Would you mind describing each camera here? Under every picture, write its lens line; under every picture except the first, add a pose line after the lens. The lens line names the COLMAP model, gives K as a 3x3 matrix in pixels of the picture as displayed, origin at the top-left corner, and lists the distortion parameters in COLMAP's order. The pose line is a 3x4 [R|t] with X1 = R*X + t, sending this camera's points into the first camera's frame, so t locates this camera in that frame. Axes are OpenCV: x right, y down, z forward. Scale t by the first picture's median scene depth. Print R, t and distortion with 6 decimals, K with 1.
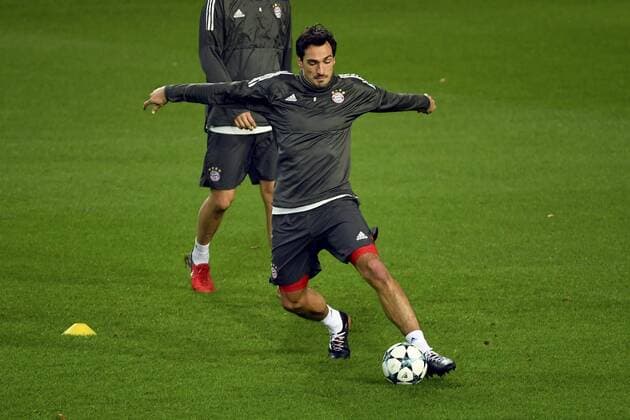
lens RADIAL K [[311.1, 0, 315.0], [0, 311.1, 210.2], [0, 0, 1]] dist [0.004285, -0.000088]
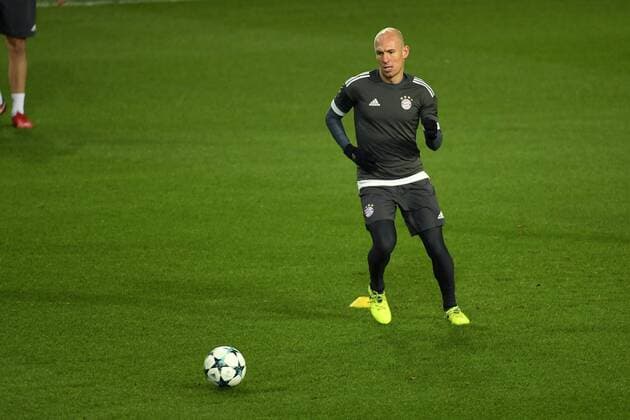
lens RADIAL K [[311.1, 0, 315.0], [0, 311.1, 209.7], [0, 0, 1]] dist [0.004285, -0.000088]
pose [[0.999888, -0.013438, 0.006530, -0.929442], [0.013438, 0.999910, -0.000001, 0.051303], [-0.006529, 0.000089, 0.999979, -0.102961]]
